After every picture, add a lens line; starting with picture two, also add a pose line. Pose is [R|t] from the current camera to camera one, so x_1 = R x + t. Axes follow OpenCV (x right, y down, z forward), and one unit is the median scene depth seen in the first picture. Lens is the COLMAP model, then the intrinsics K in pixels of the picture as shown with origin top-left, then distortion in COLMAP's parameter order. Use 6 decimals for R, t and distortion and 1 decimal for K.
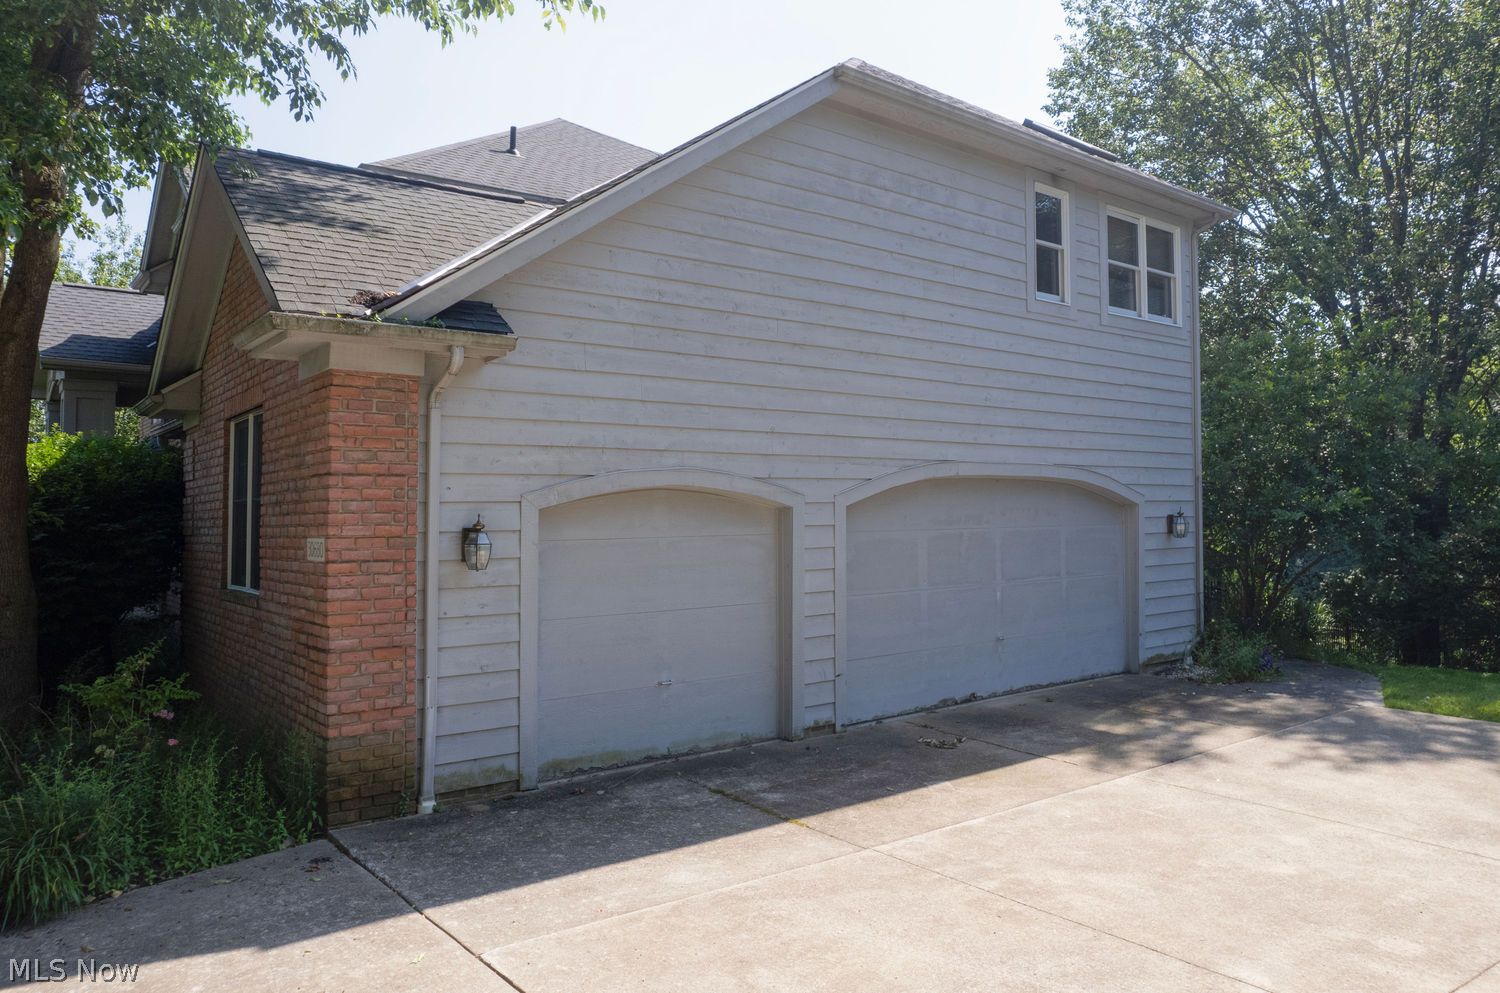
lens RADIAL K [[984.8, 0, 750.0], [0, 984.8, 496.5], [0, 0, 1]] dist [-0.073356, 0.050193]
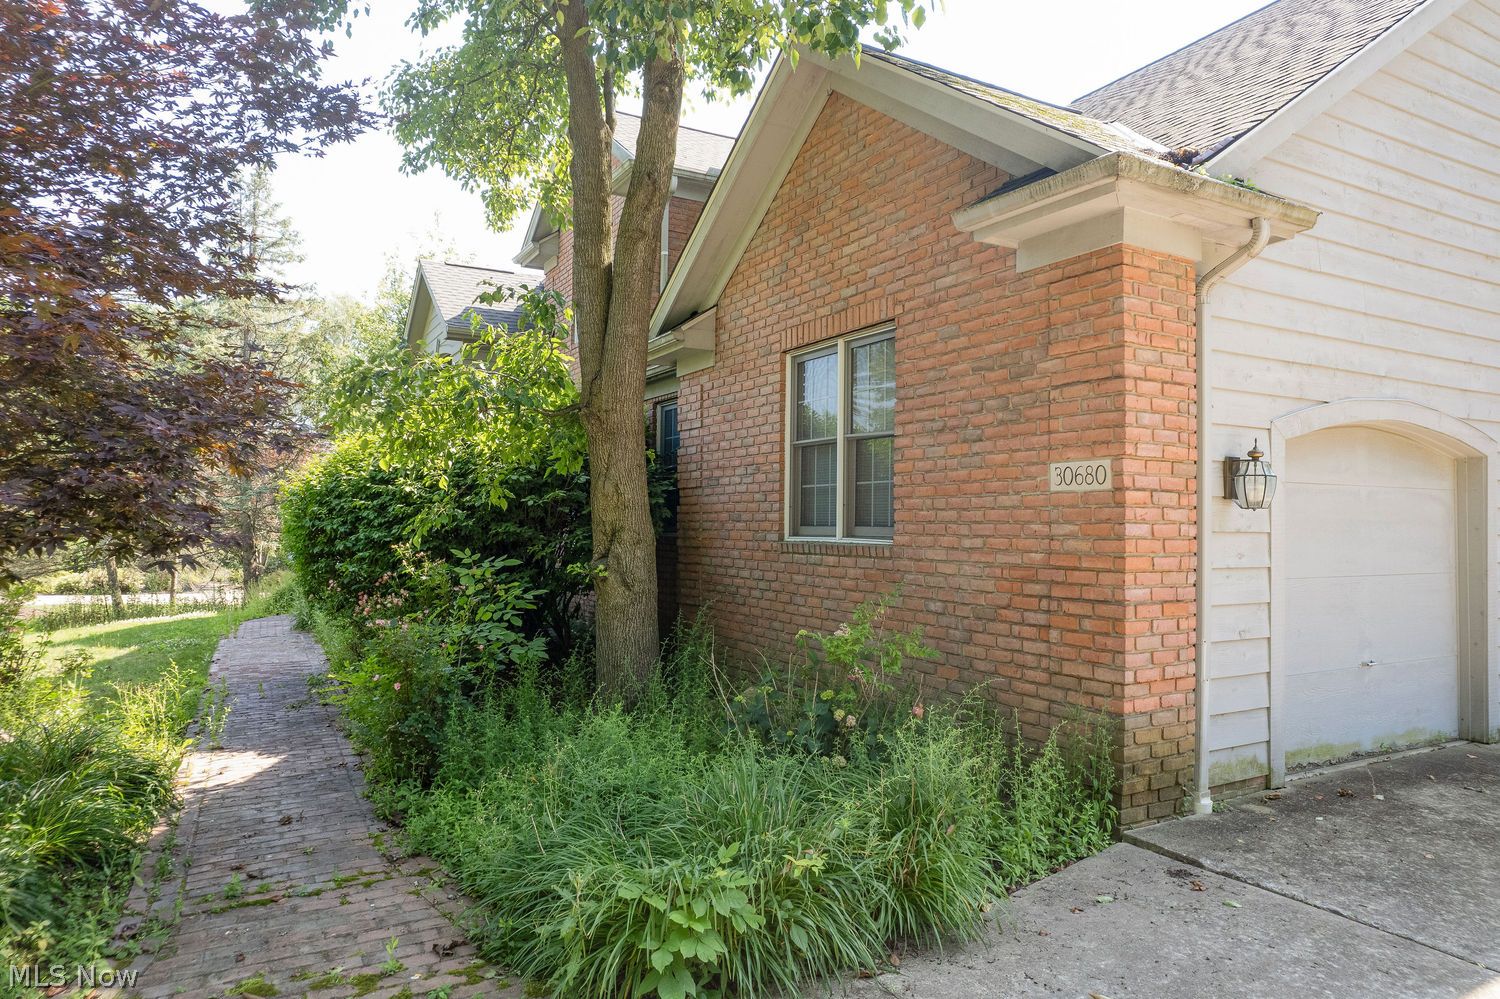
lens RADIAL K [[924.6, 0, 752.7], [0, 924.6, 521.8], [0, 0, 1]] dist [-0.083324, 0.069136]
pose [[0.983852, 0.021904, -0.177640, -0.545112], [-0.017680, 0.999523, 0.025325, 0.073785], [0.178110, -0.021776, 0.983770, 0.206353]]
